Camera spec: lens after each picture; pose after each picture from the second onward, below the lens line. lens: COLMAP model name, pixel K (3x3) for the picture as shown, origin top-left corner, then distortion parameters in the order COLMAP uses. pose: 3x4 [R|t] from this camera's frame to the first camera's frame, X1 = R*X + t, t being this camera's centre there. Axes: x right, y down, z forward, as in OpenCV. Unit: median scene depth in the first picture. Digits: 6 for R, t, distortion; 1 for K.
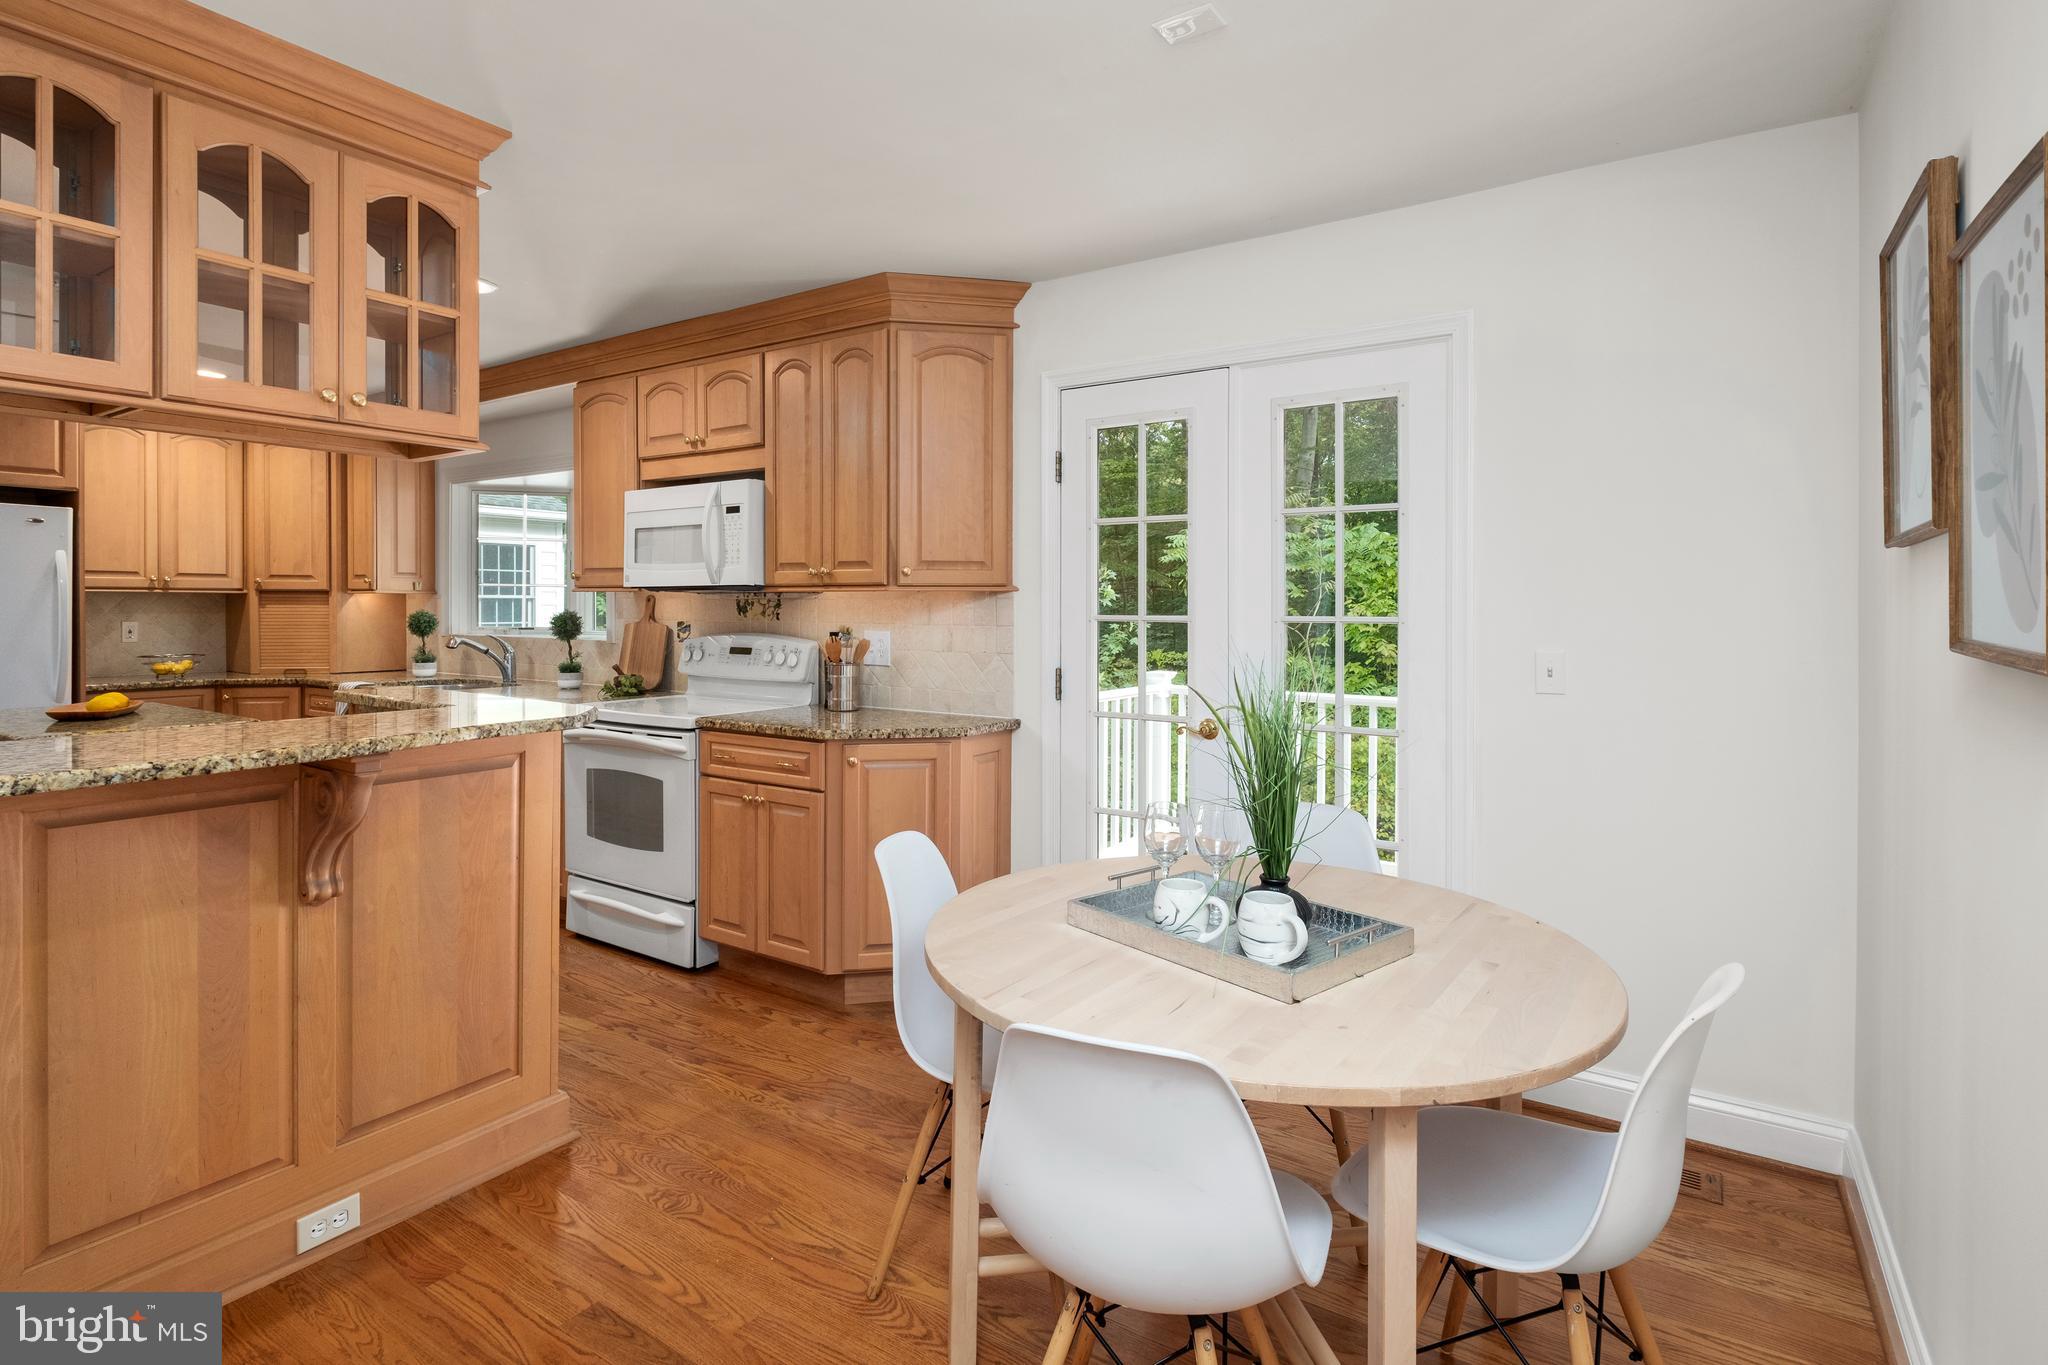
lens RADIAL K [[1003.3, 0, 1022.2], [0, 1003.3, 643.4], [0, 0, 1]] dist [0.000982, -0.000124]
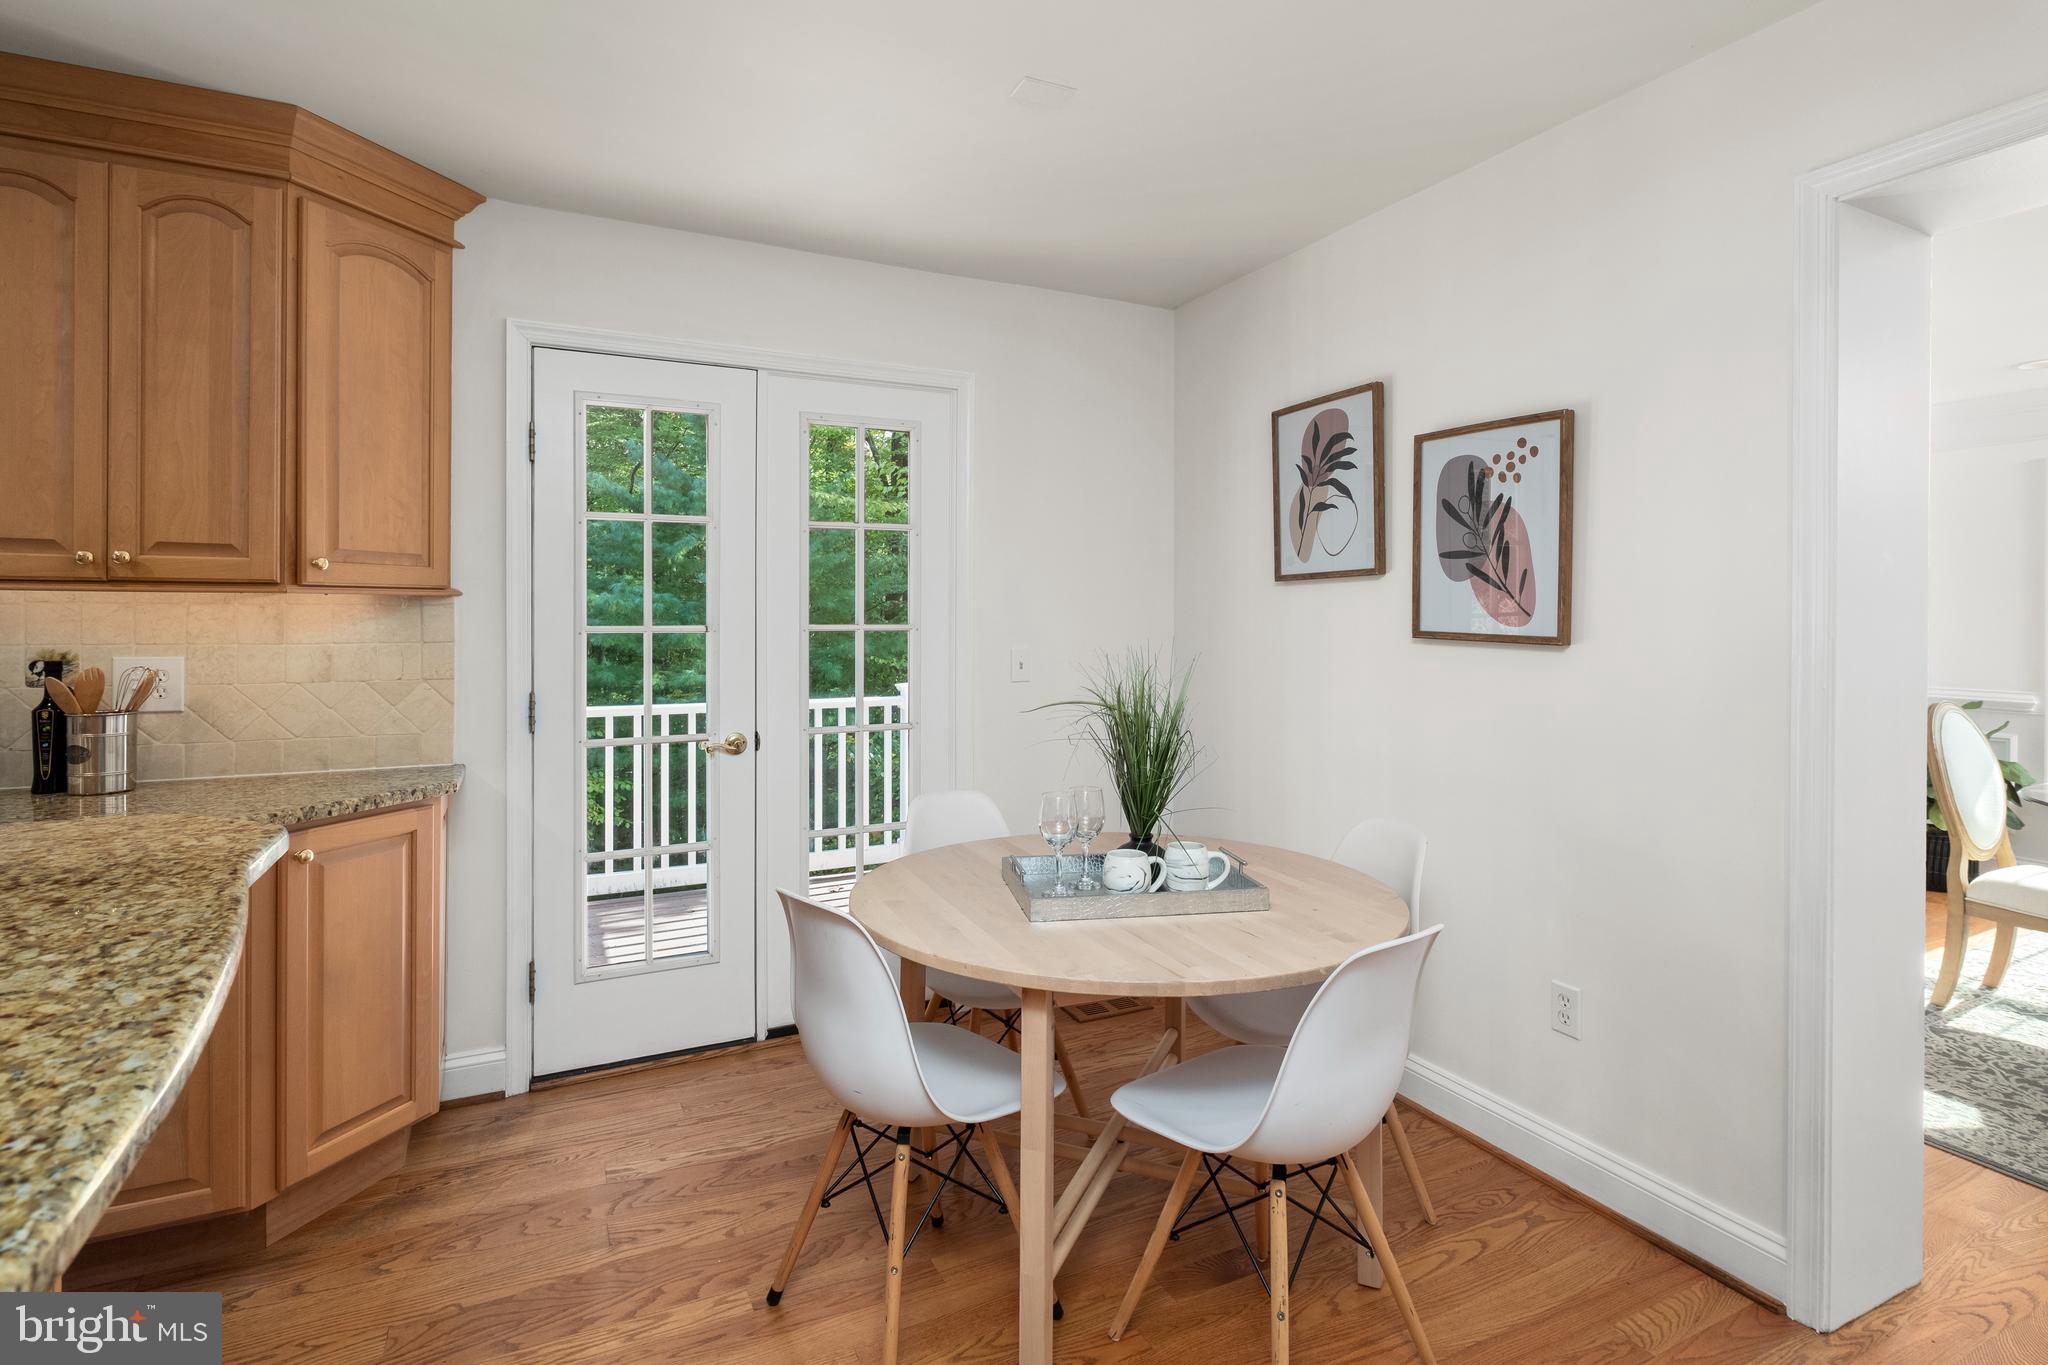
lens RADIAL K [[983.9, 0, 1021.0], [0, 983.9, 661.3], [0, 0, 1]] dist [-0.003260, -0.000957]
pose [[0.510235, -0.038936, 0.859153, -0.442108], [0.033332, 0.999119, 0.025484, -0.008222], [-0.859389, 0.015635, 0.511084, 0.265038]]
